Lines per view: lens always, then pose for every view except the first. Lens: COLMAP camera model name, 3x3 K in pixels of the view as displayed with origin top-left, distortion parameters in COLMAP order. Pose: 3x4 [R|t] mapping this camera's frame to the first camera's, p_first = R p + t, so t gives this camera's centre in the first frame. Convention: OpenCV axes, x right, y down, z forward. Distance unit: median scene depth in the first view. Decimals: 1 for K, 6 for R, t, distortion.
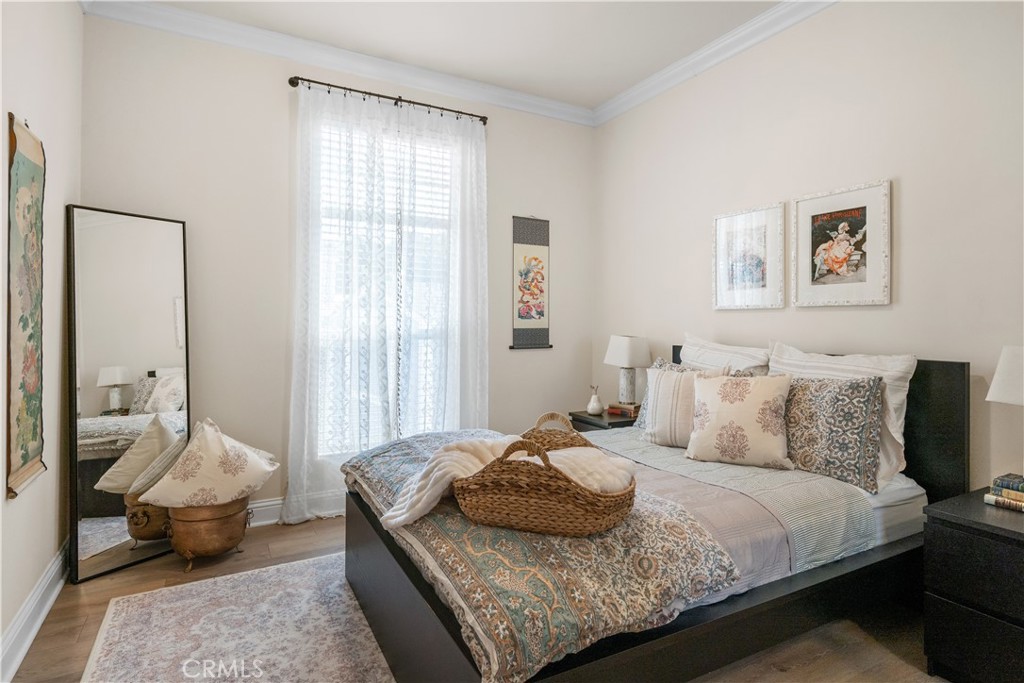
lens RADIAL K [[538.4, 0, 509.6], [0, 538.4, 333.5], [0, 0, 1]] dist [0.006432, 0.001344]
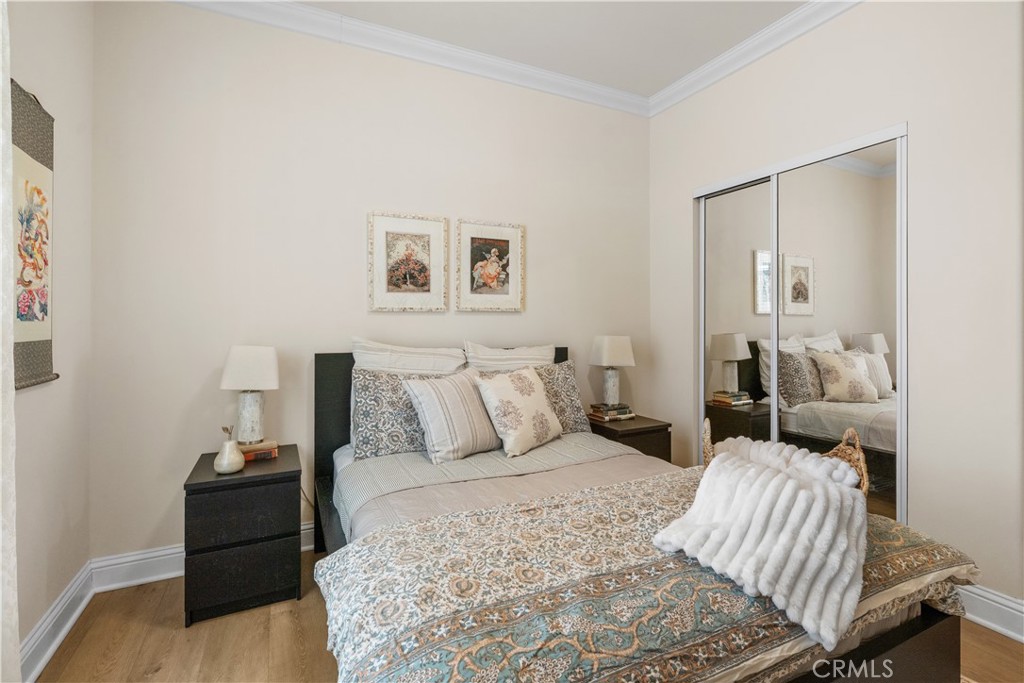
lens RADIAL K [[485.7, 0, 515.5], [0, 485.7, 321.4], [0, 0, 1]] dist [-0.002081, 0.002702]
pose [[0.028255, -0.004398, 0.999591, -0.549331], [0.021774, 0.999756, 0.003783, -0.029068], [-0.999364, 0.021658, 0.028344, 0.885035]]
